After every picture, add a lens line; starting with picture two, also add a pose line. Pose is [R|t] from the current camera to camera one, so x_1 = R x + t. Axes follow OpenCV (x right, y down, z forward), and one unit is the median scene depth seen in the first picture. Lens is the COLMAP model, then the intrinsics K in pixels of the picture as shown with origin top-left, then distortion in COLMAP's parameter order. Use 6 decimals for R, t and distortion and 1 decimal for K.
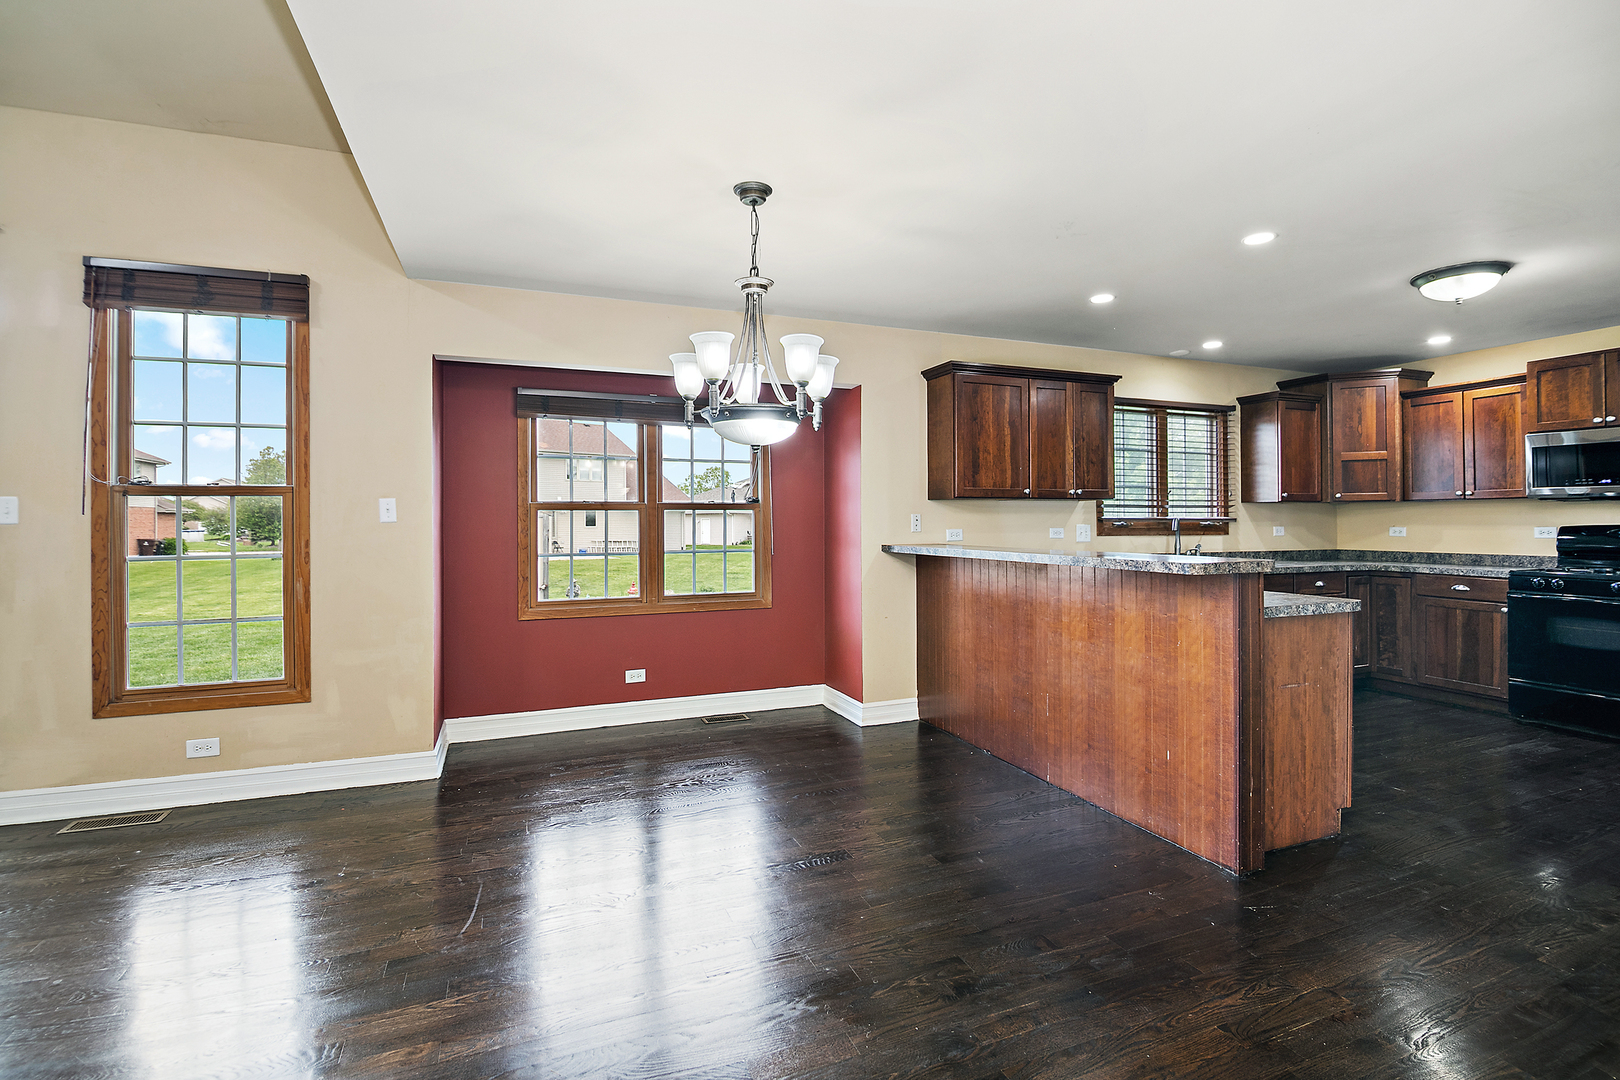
lens RADIAL K [[747.1, 0, 812.7], [0, 747.1, 524.1], [0, 0, 1]] dist [-0.006350, -0.000663]
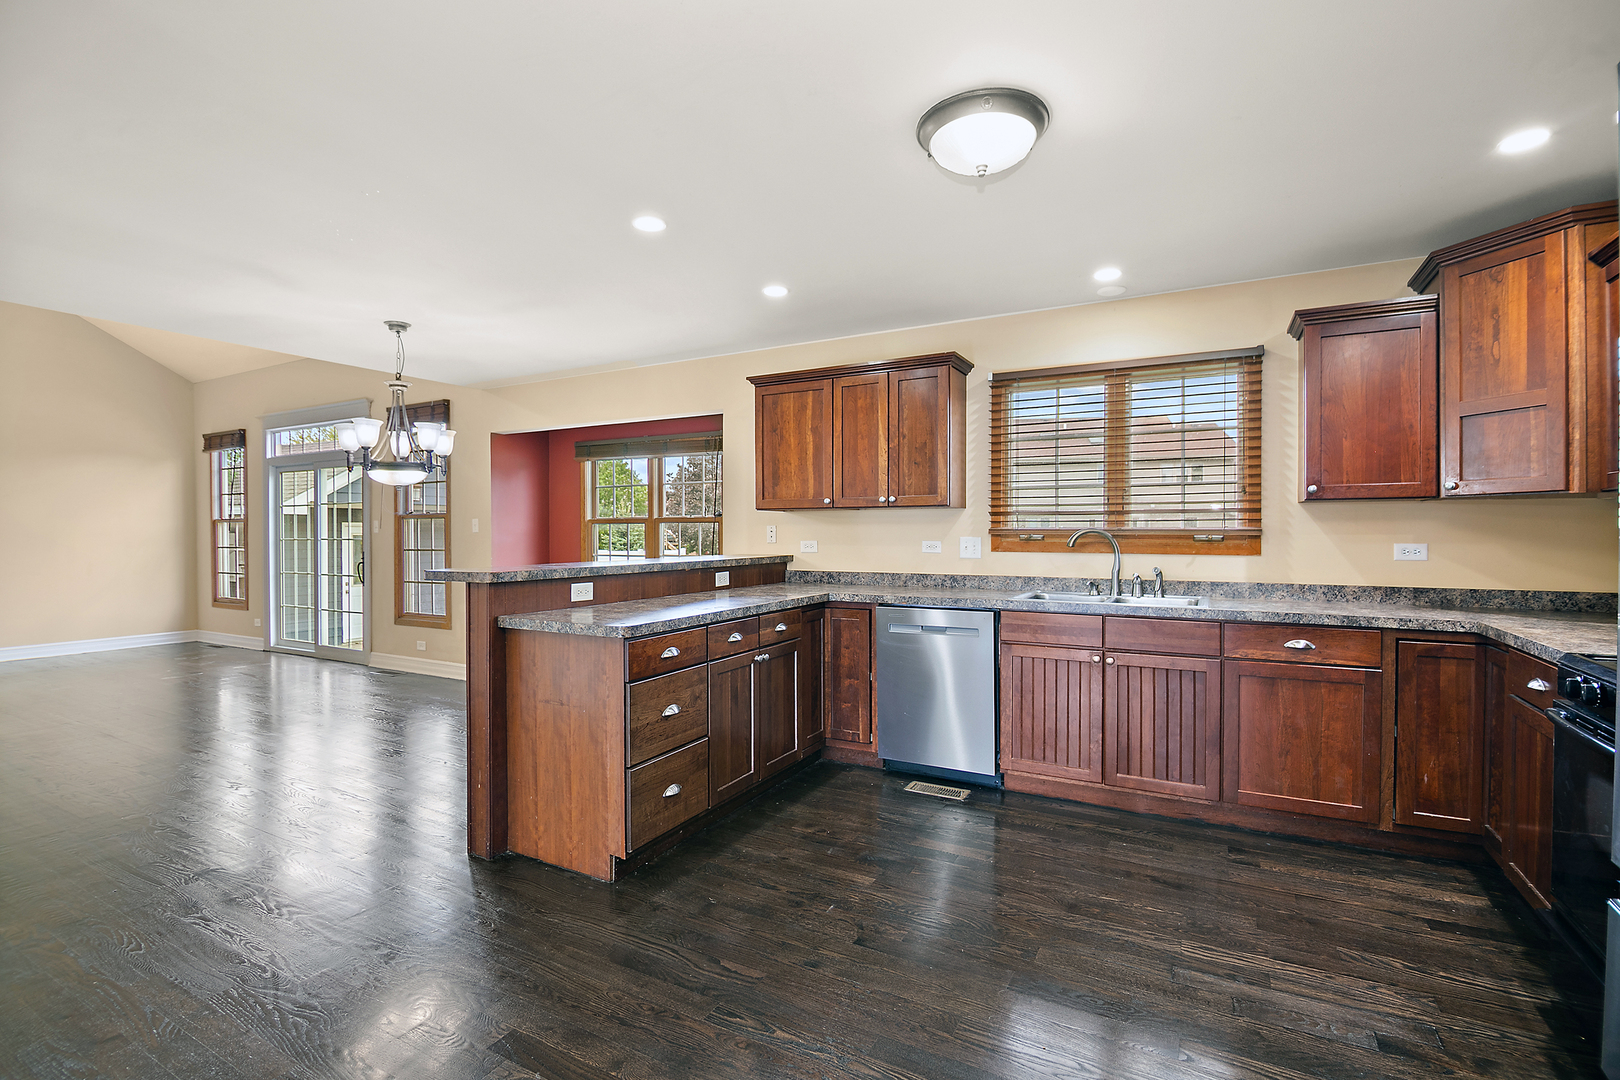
lens RADIAL K [[743.8, 0, 810.0], [0, 743.8, 540.0], [0, 0, 1]] dist [0.018855, -0.020061]
pose [[0.632826, 0.011508, -0.774209, 0.943331], [-0.002167, 0.999912, 0.013091, -0.006720], [0.774291, -0.006607, 0.632795, 0.373861]]
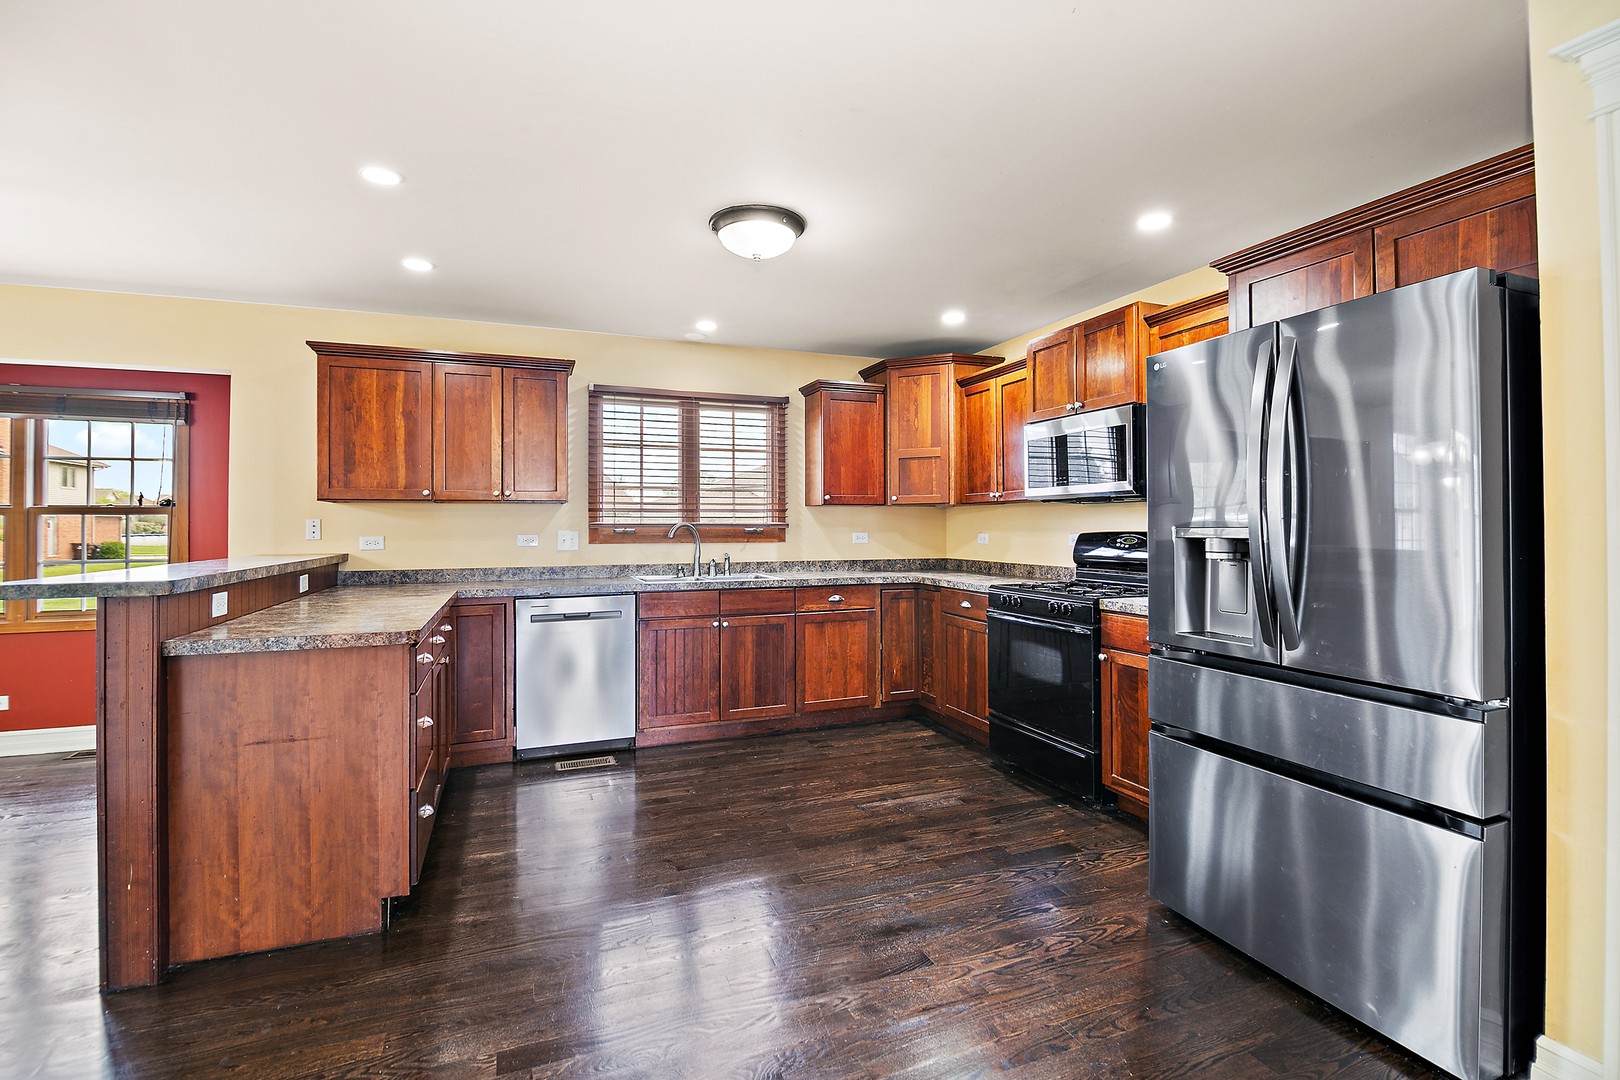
lens RADIAL K [[743.6, 0, 810.6], [0, 743.6, 522.9], [0, 0, 1]] dist [0.009012, -0.001028]
pose [[0.999914, 0.000063, -0.013118, 0.705815], [-0.000153, 0.999976, -0.006854, -0.002889], [0.013117, 0.006855, 0.999890, 0.133582]]
